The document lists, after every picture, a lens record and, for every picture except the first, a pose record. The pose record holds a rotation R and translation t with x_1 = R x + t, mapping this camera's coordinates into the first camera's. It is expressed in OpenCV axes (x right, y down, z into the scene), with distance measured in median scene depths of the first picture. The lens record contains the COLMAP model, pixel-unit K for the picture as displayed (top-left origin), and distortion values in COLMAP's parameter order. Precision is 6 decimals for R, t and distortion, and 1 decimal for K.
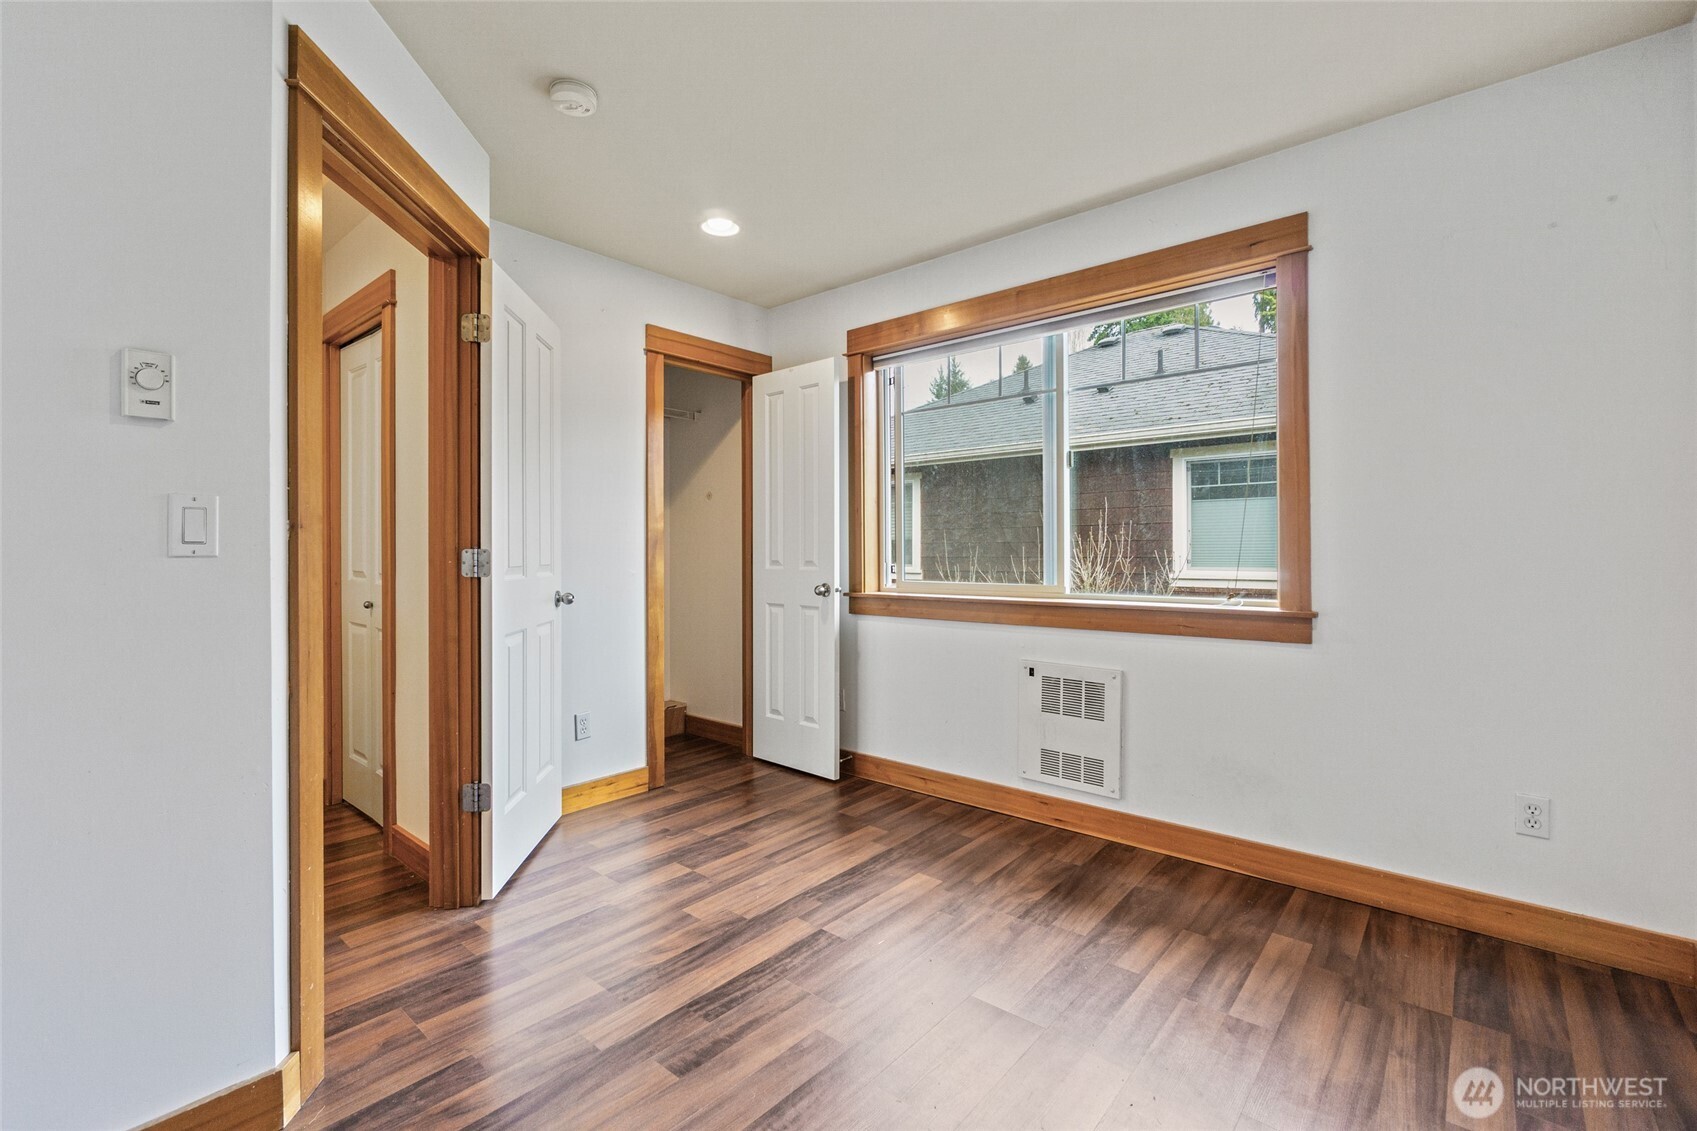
lens RADIAL K [[745.9, 0, 838.7], [0, 745.9, 538.1], [0, 0, 1]] dist [-0.003776, 0.000405]
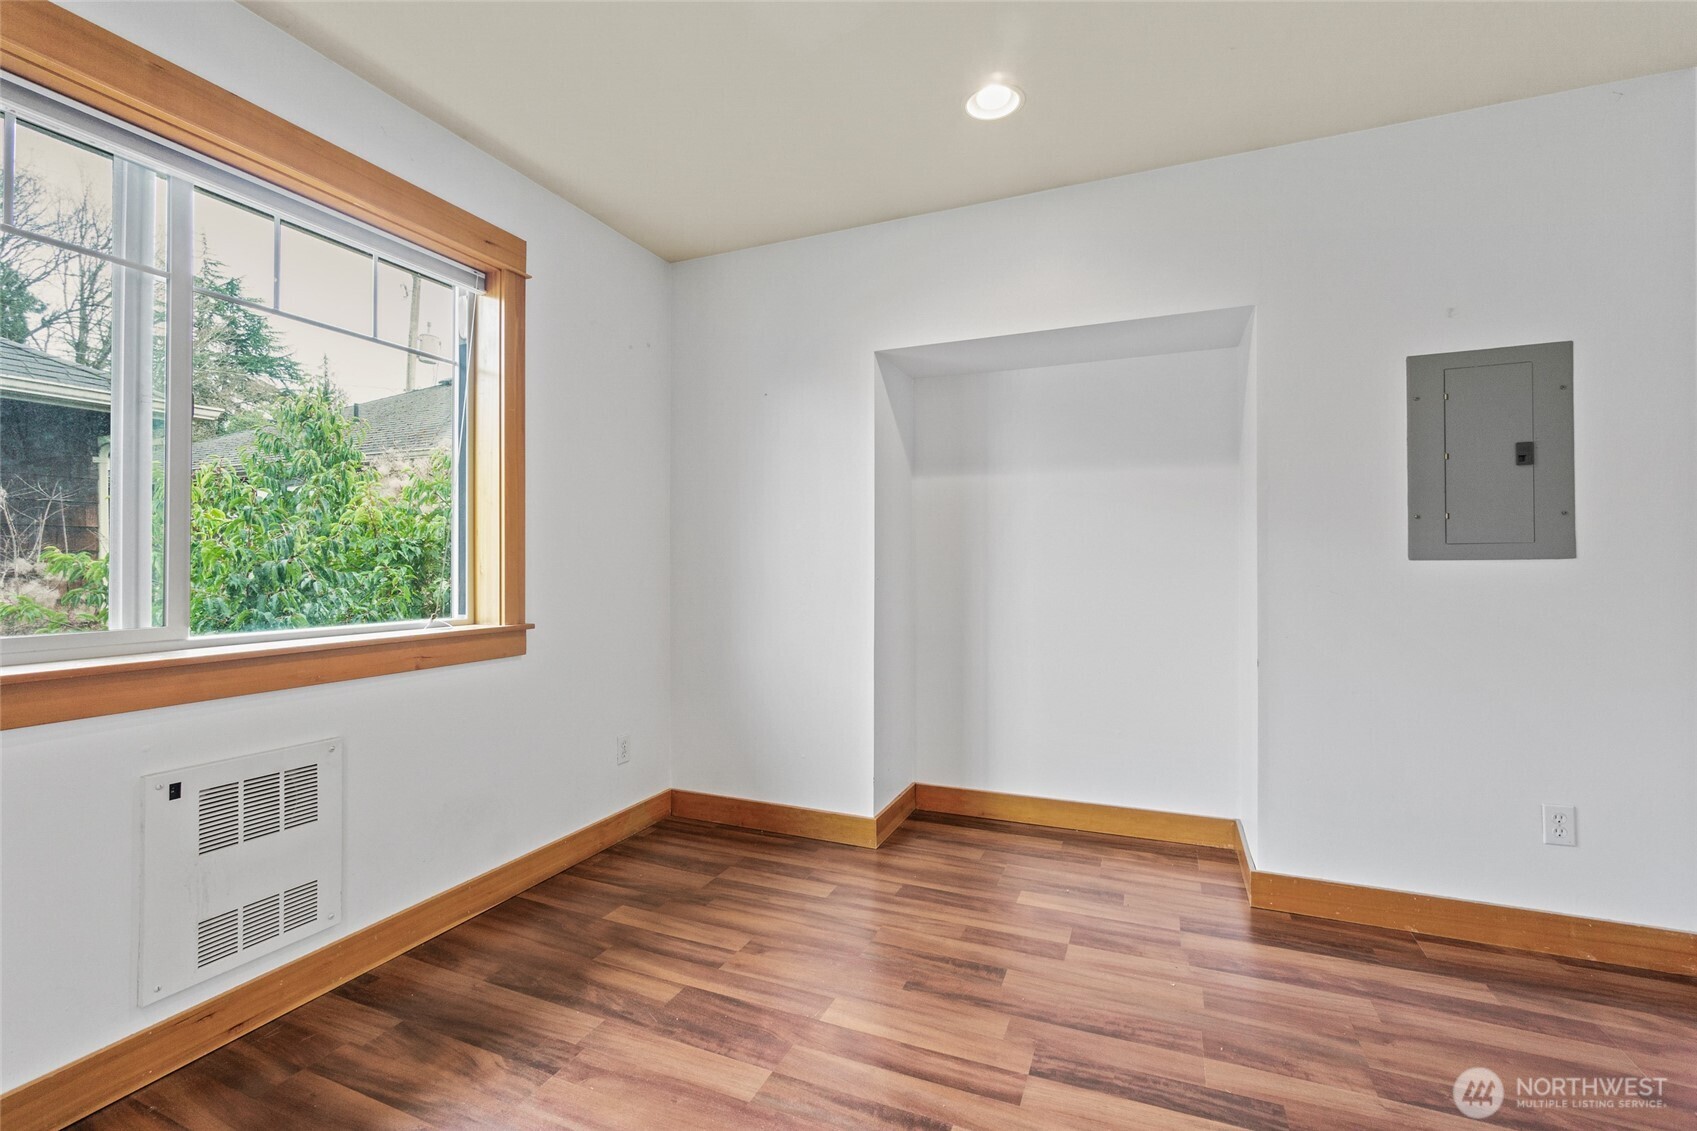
lens RADIAL K [[738.5, 0, 848.5], [0, 738.5, 565.5], [0, 0, 1]] dist [0.001707, 0.000297]
pose [[-0.311276, 0.003167, 0.950314, -0.559373], [-0.018866, 0.999777, -0.009512, 0.020778], [-0.950132, -0.020889, -0.311146, 1.013850]]
